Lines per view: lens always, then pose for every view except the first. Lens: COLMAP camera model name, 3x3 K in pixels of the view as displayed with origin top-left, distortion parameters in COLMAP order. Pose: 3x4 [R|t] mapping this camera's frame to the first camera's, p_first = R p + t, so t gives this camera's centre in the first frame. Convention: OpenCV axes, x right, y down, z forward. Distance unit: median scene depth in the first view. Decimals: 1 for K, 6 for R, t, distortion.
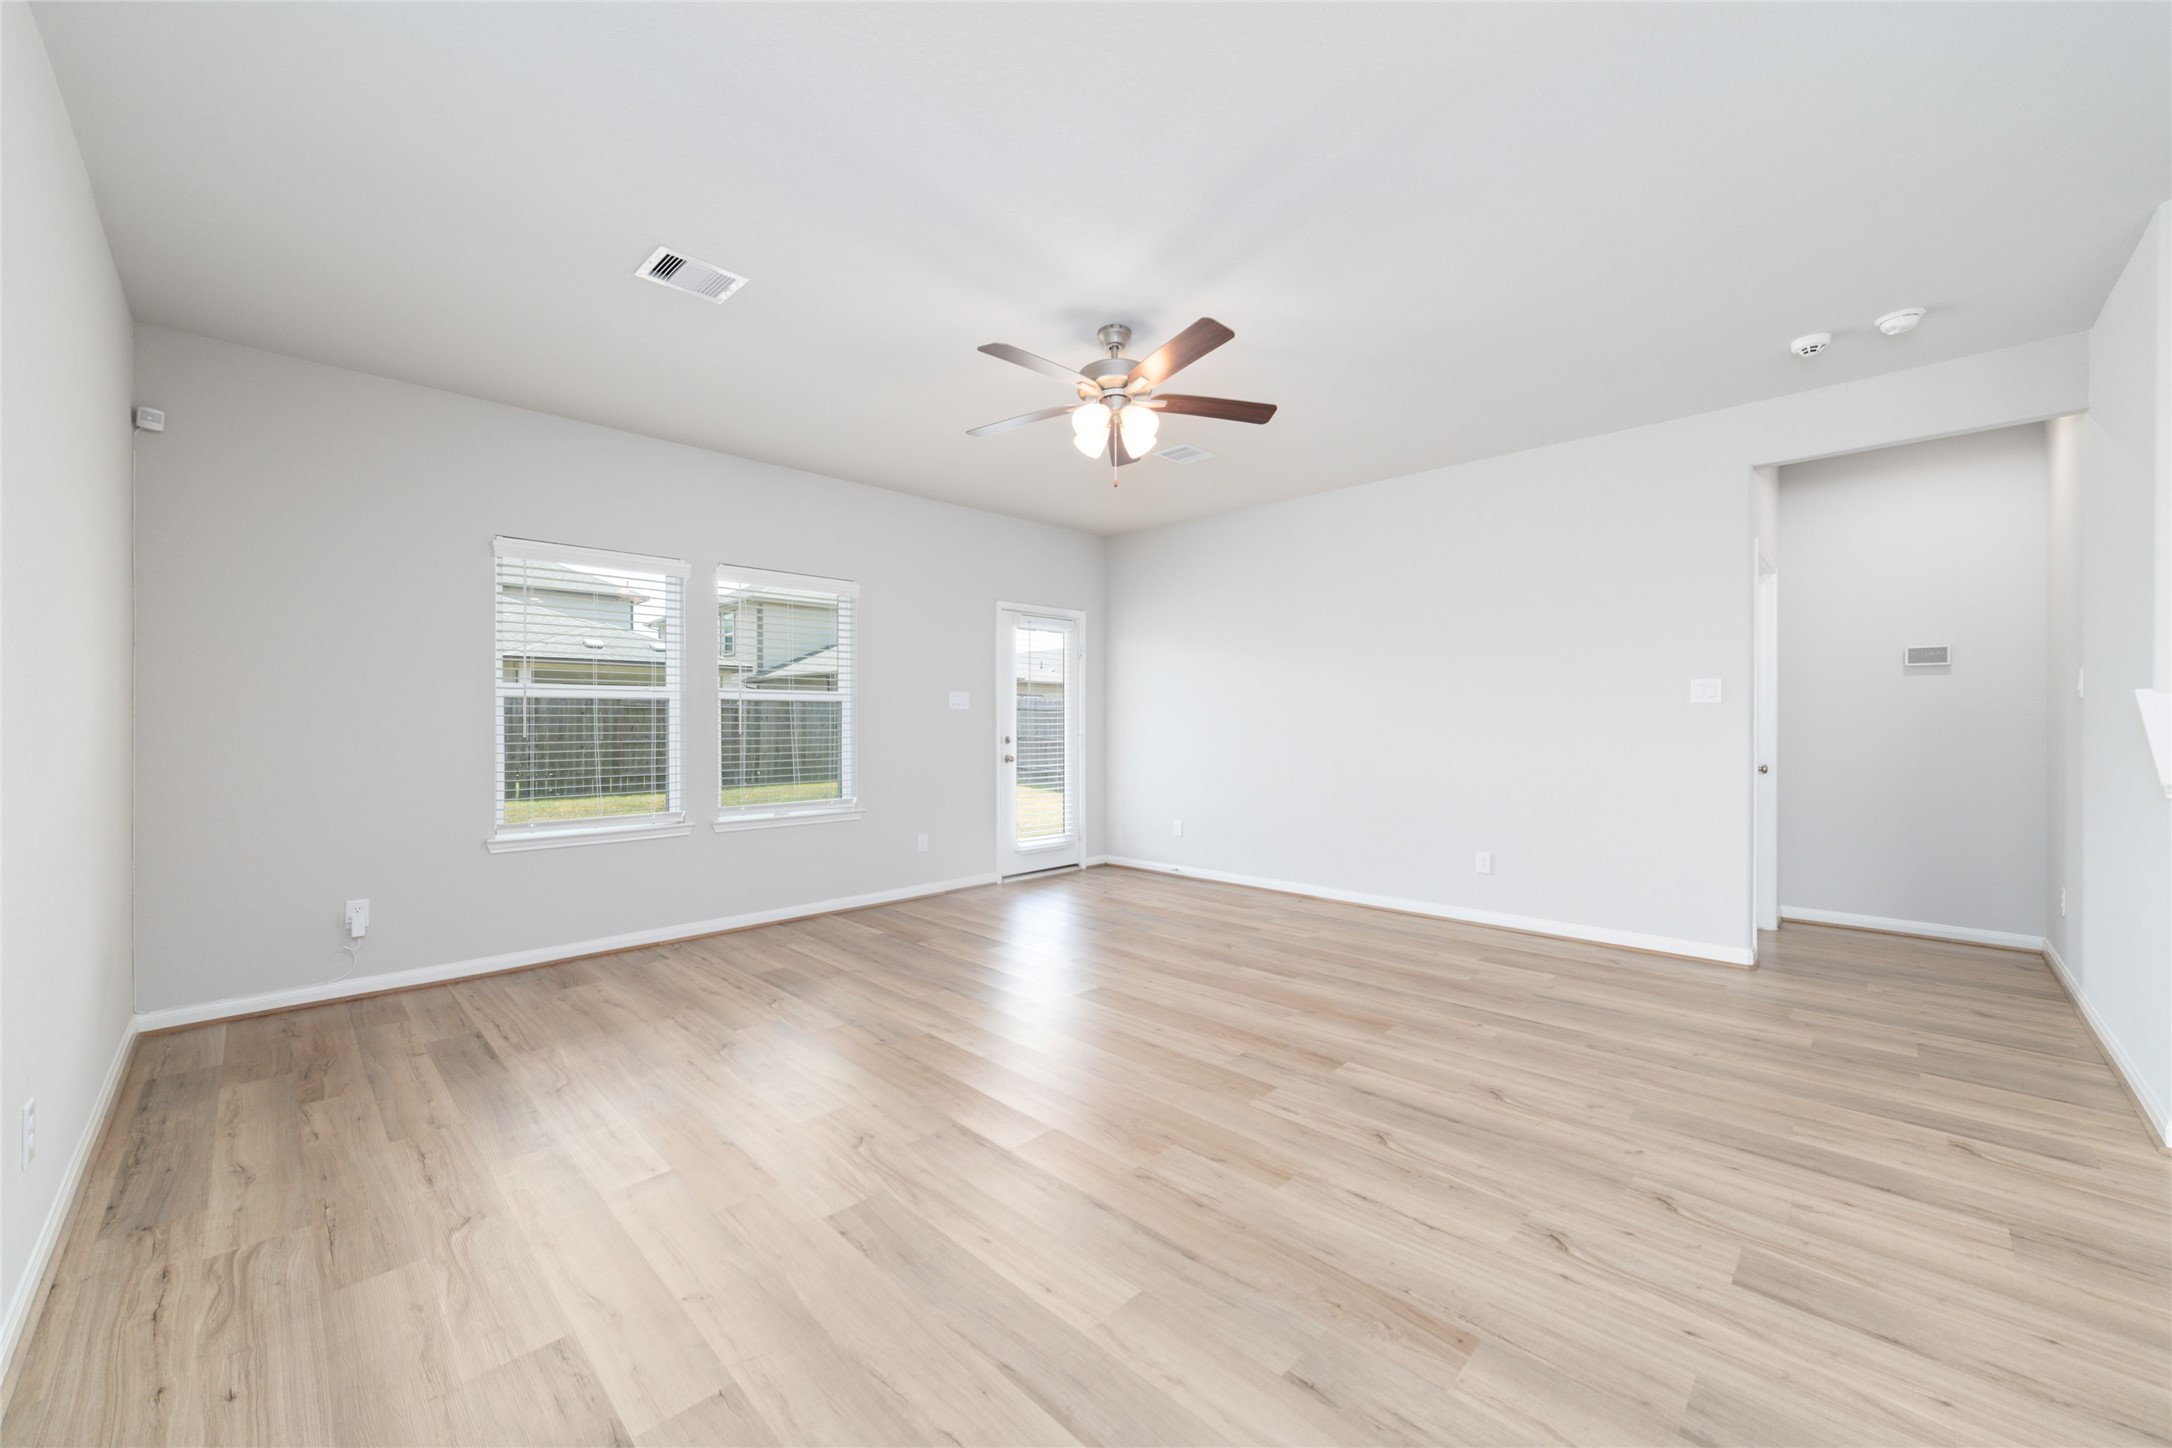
lens RADIAL K [[830.1, 0, 1086.0], [0, 830.1, 724.0], [0, 0, 1]] dist [-0.007423, -0.000026]
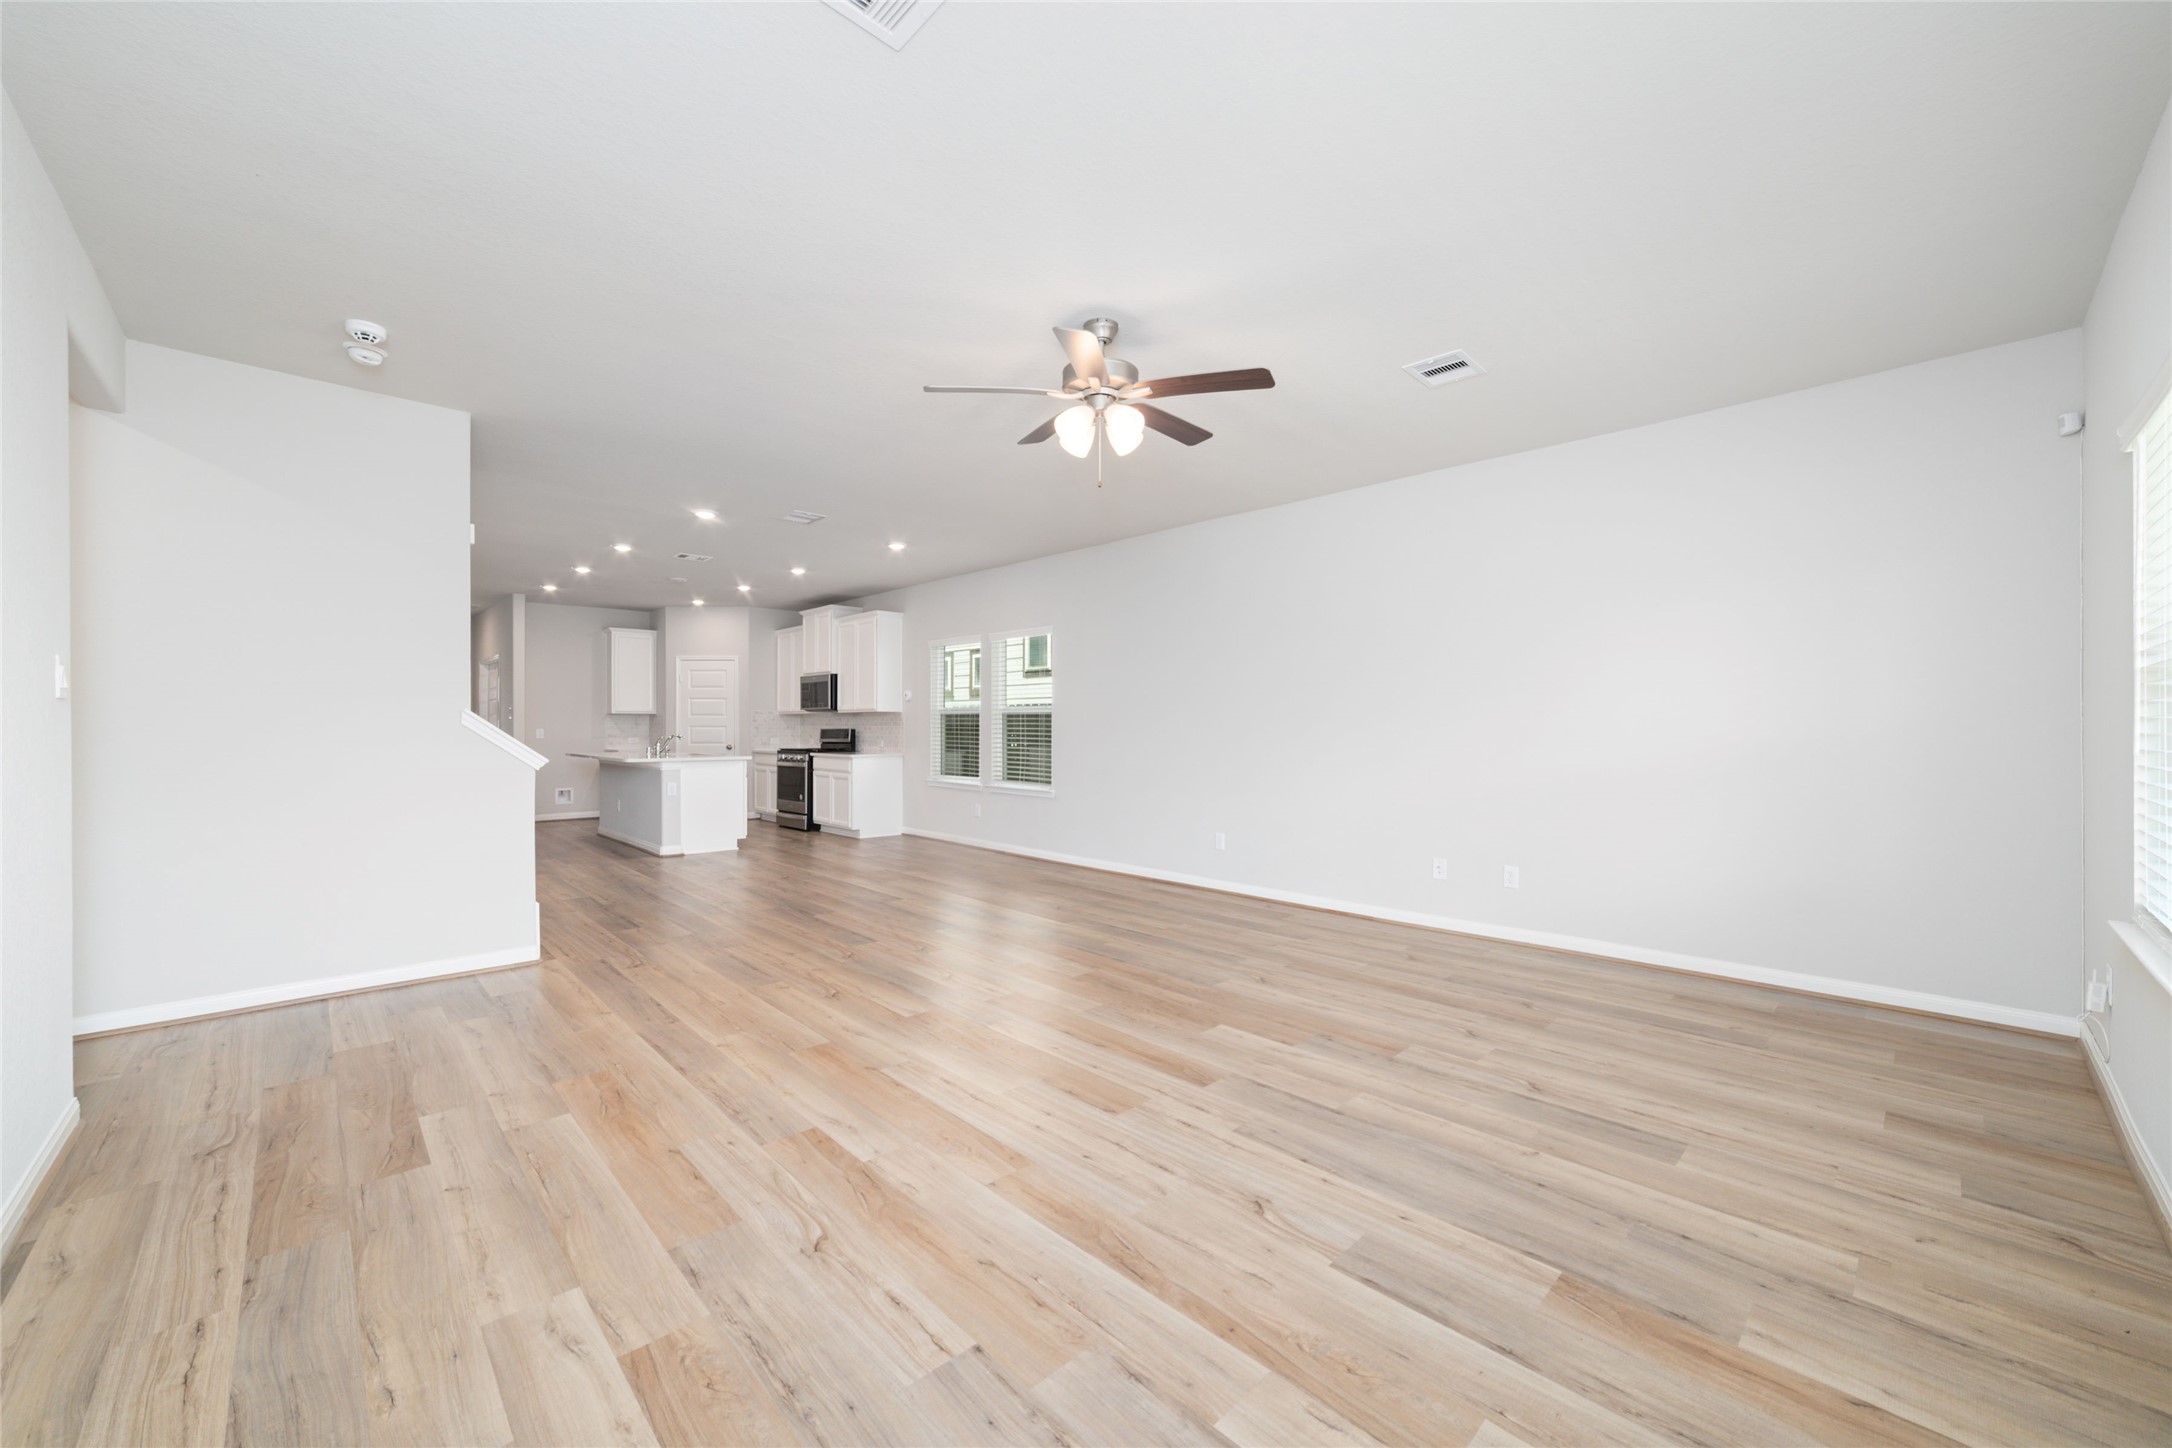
lens RADIAL K [[830.1, 0, 1086.0], [0, 830.1, 724.0], [0, 0, 1]] dist [-0.007423, -0.000026]
pose [[-0.999665, 0.000813, 0.025875, 0.026783], [0.000846, 0.999999, 0.001291, -0.009299], [-0.025874, 0.001312, -0.999664, 1.925724]]
